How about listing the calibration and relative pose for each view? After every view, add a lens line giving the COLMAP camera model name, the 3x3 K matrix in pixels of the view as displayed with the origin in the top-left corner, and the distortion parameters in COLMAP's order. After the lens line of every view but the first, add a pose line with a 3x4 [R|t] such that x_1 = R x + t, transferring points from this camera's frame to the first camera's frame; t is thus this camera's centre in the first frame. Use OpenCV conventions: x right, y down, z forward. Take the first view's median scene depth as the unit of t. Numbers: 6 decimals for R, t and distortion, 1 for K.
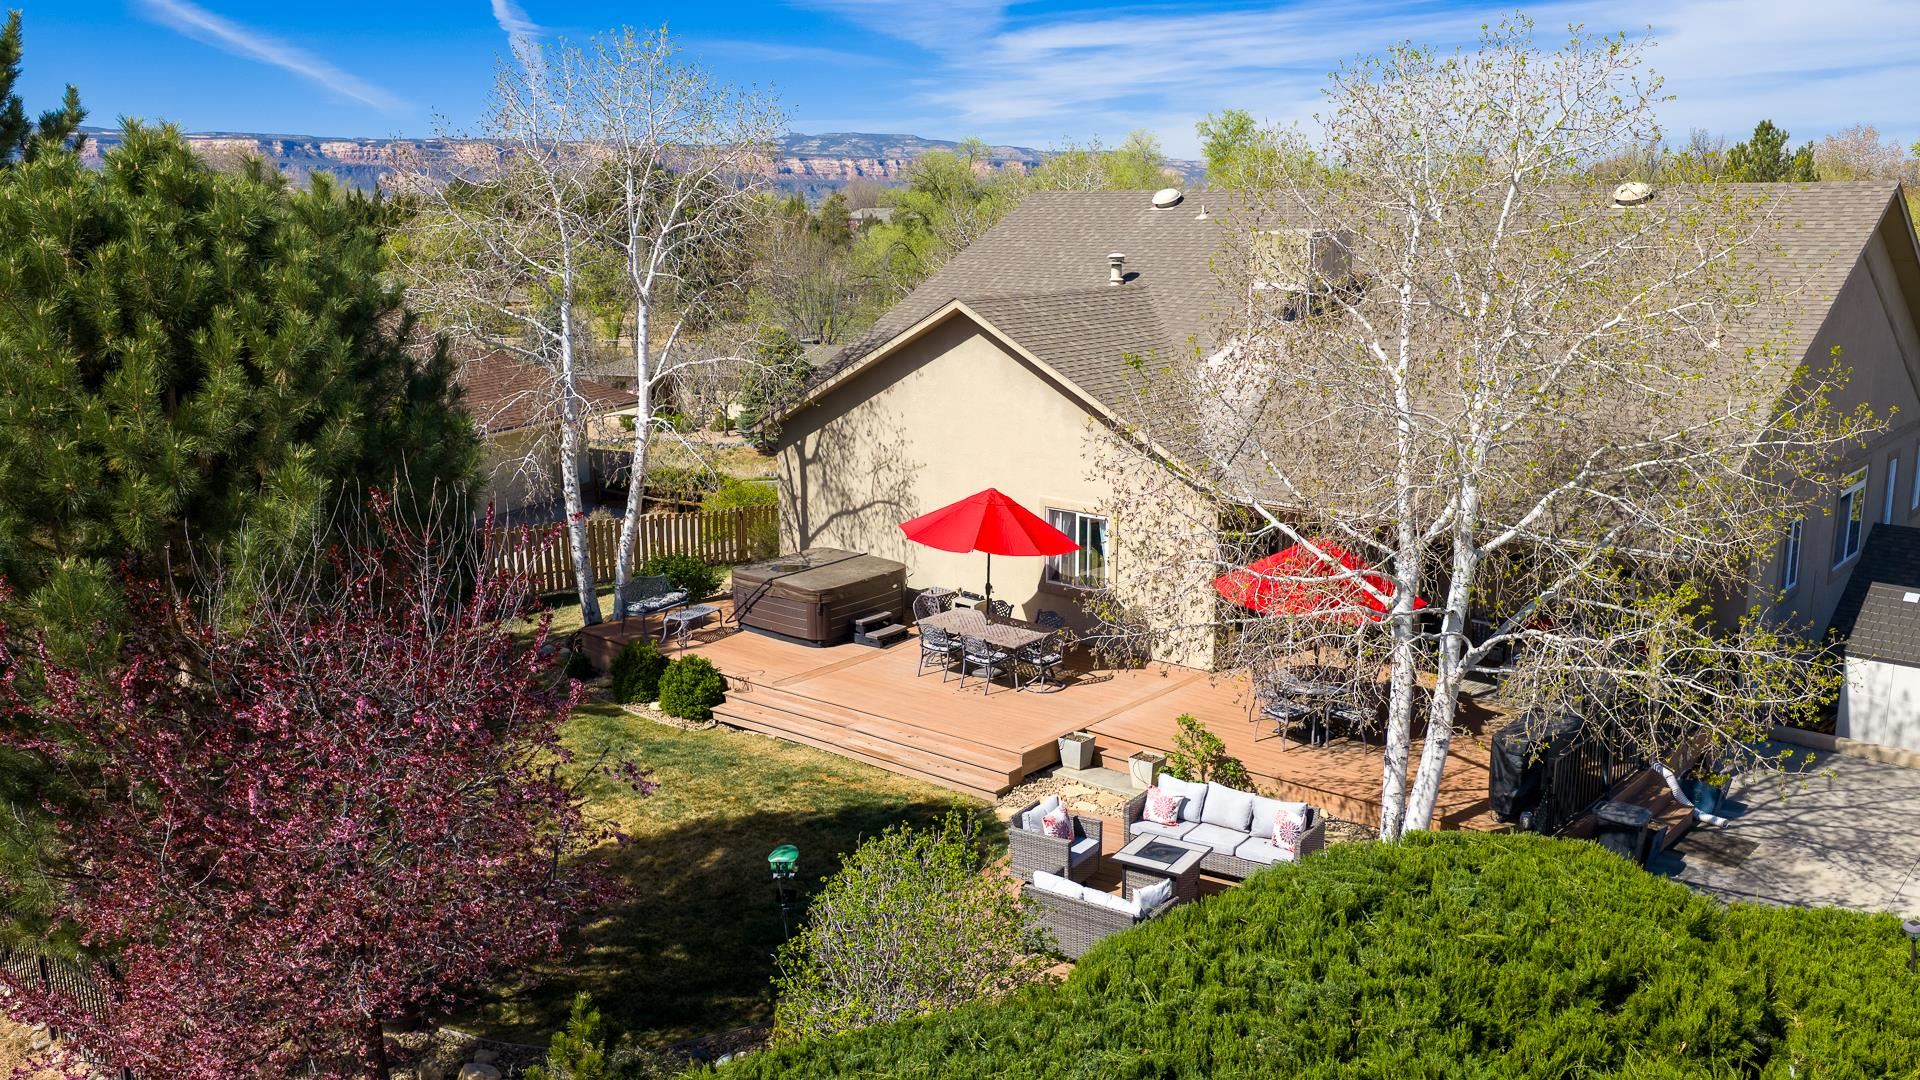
lens RADIAL K [[1584.9, 0, 963.7], [0, 1584.9, 547.4], [0, 0, 1]] dist [0.026838, -0.054758]
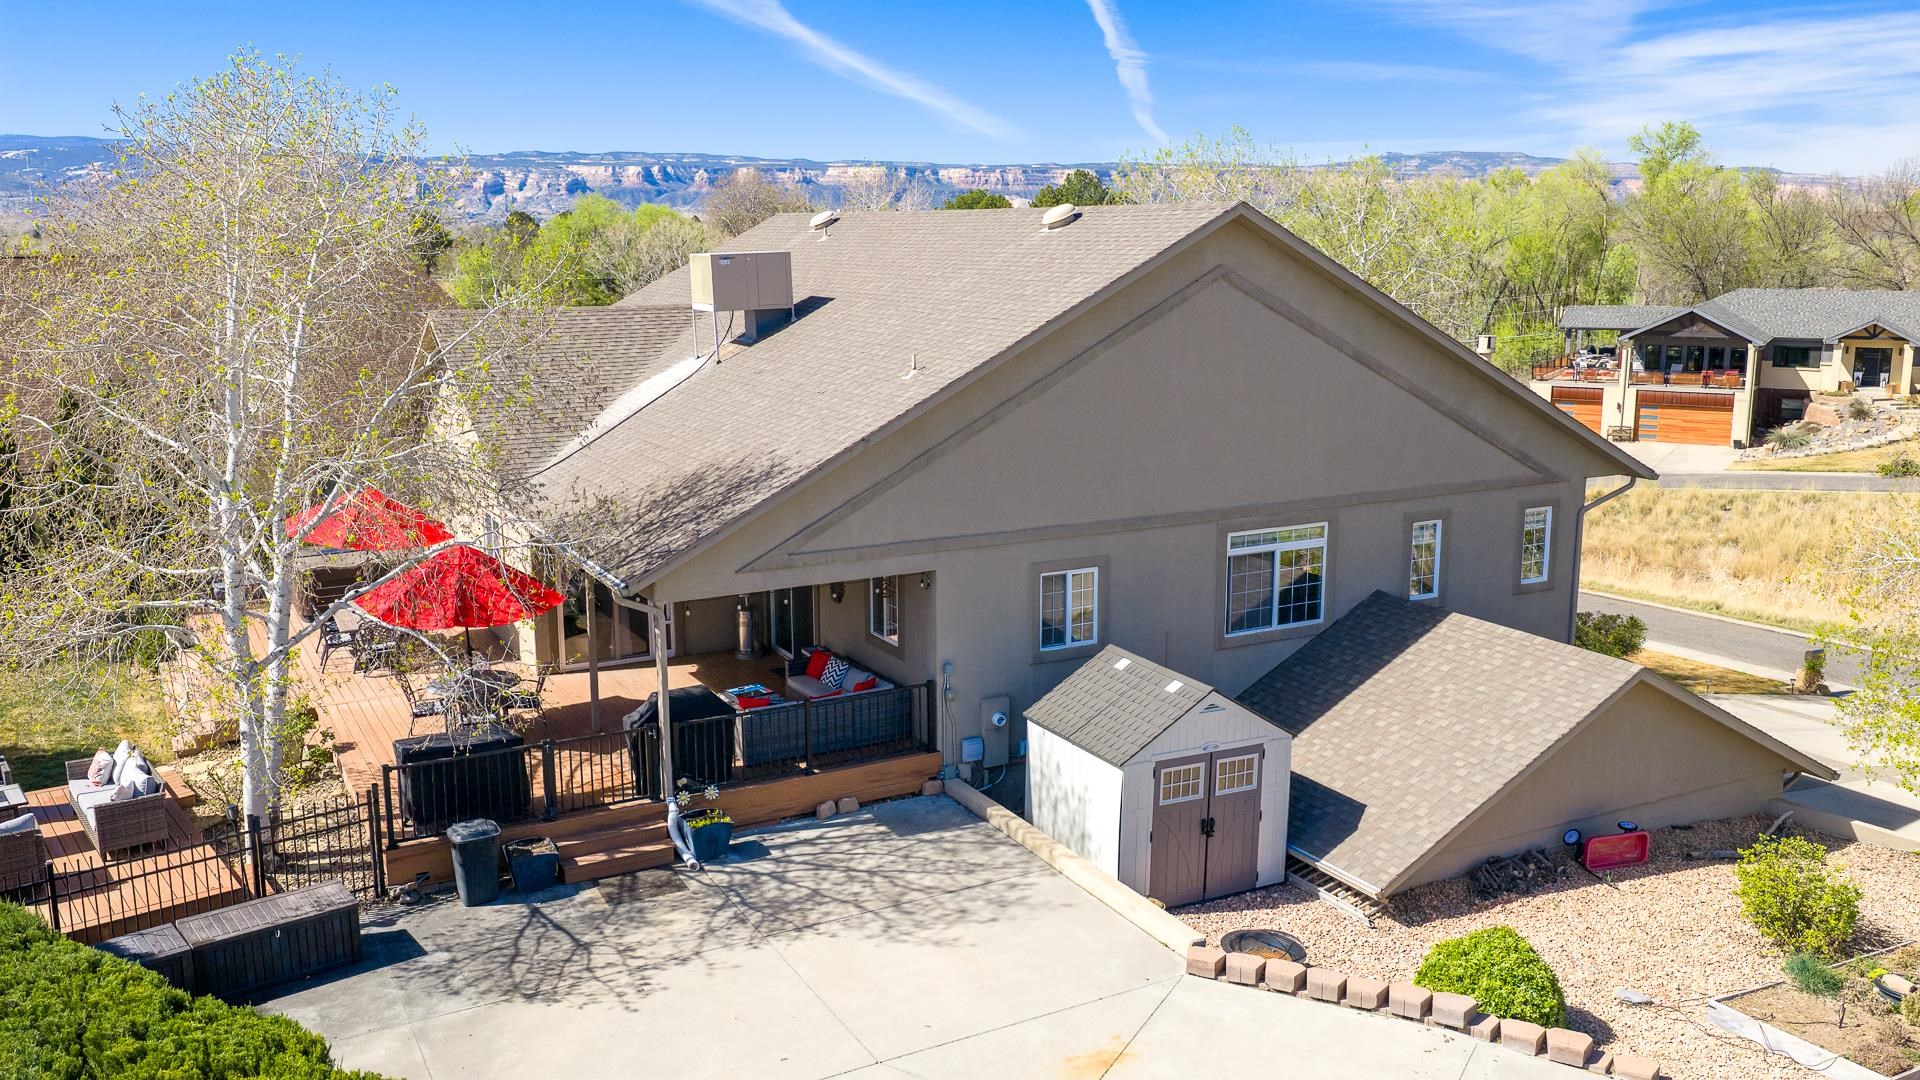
lens RADIAL K [[1588.9, 0, 966.3], [0, 1588.9, 541.5], [0, 0, 1]] dist [0.020876, -0.056593]
pose [[0.936214, 0.069455, -0.344498, 0.846573], [-0.075240, 0.997160, -0.003433, -0.028616], [0.343281, 0.029134, 0.938781, 0.127647]]
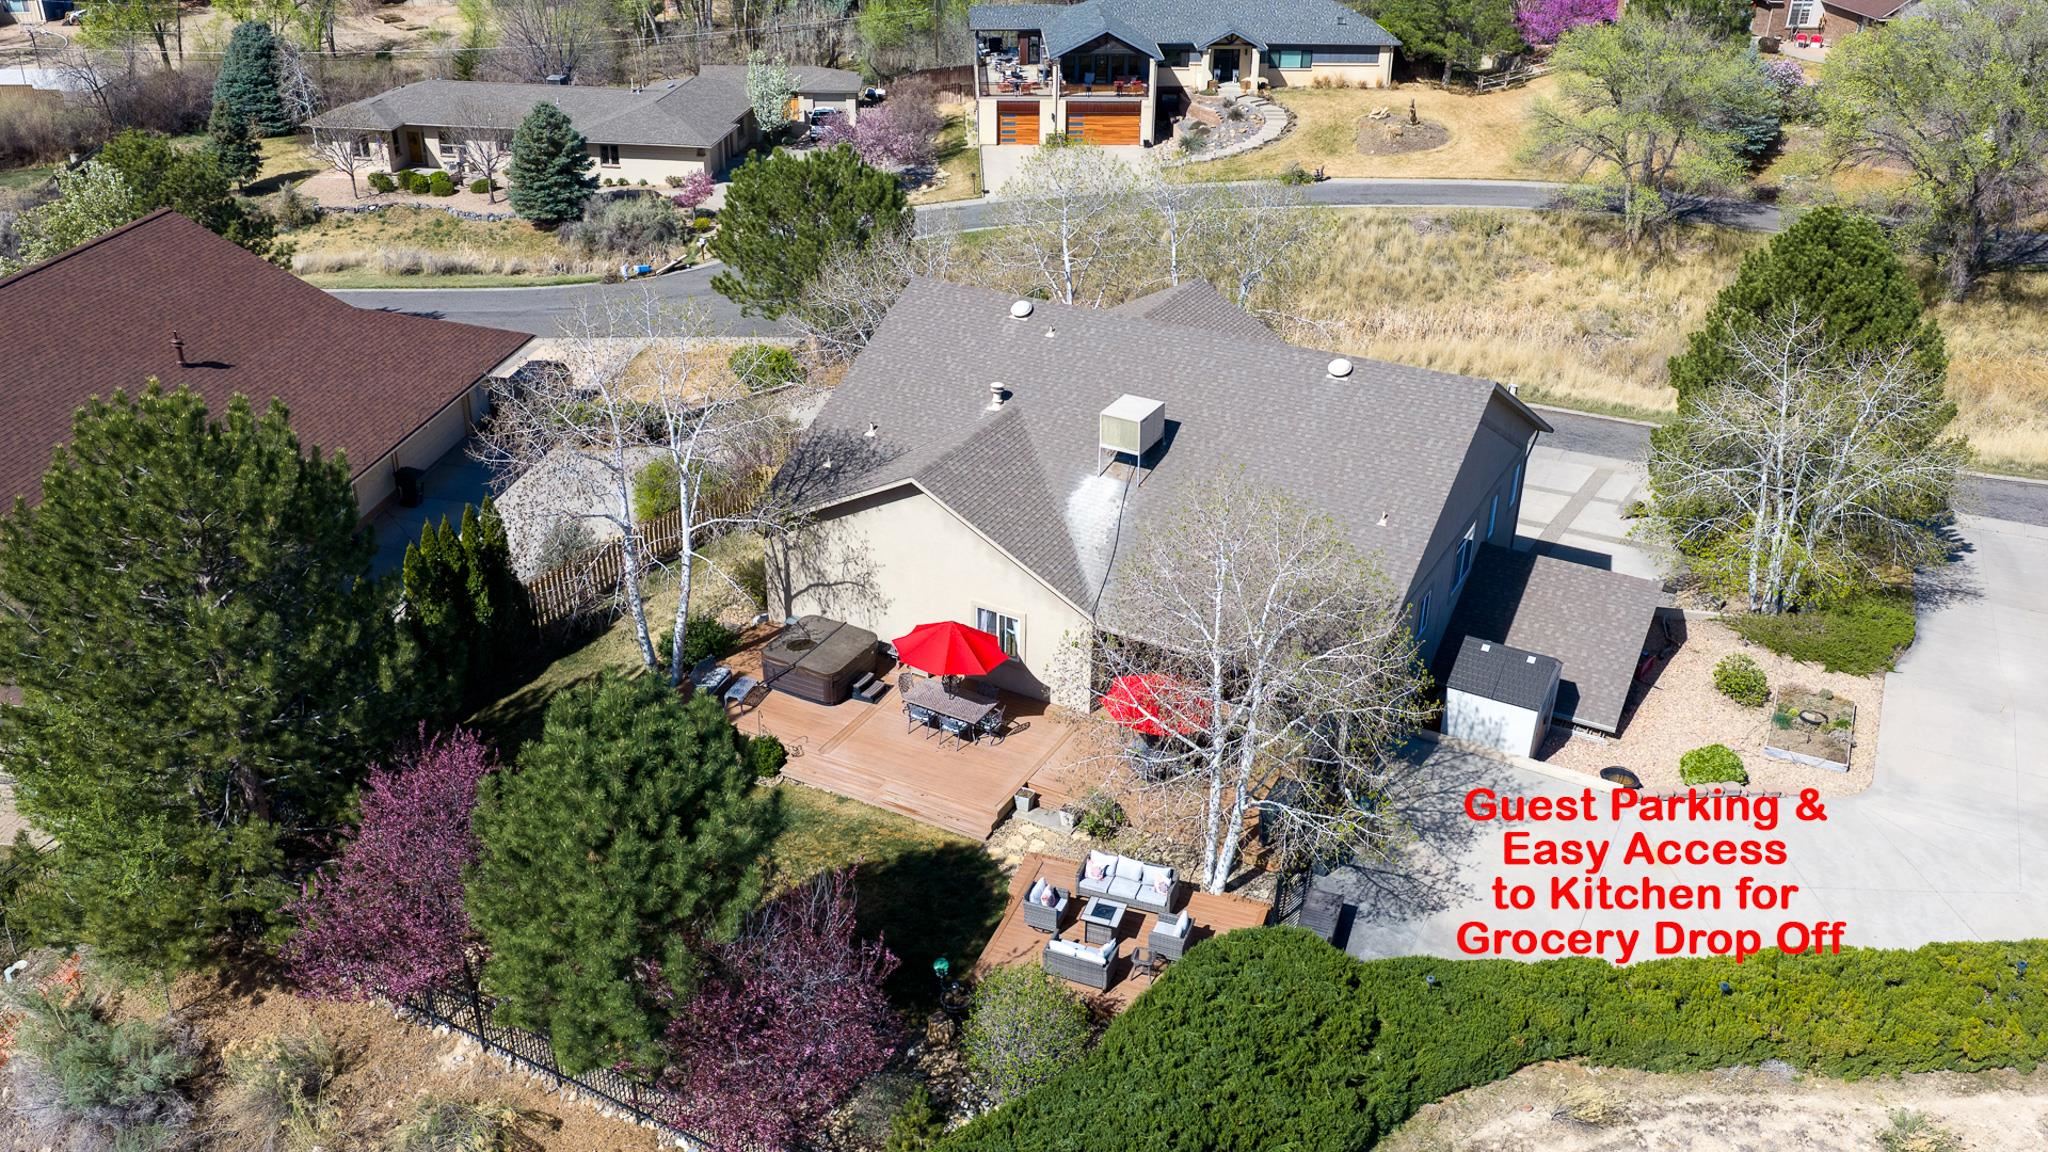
lens RADIAL K [[1694.8, 0, 1030.7], [0, 1694.8, 577.6], [0, 0, 1]] dist [0.020876, -0.056593]
pose [[0.975644, -0.084443, 0.202453, -0.261623], [0.027372, 0.962587, 0.269587, -0.571678], [-0.217644, -0.257480, 0.941454, -0.632002]]
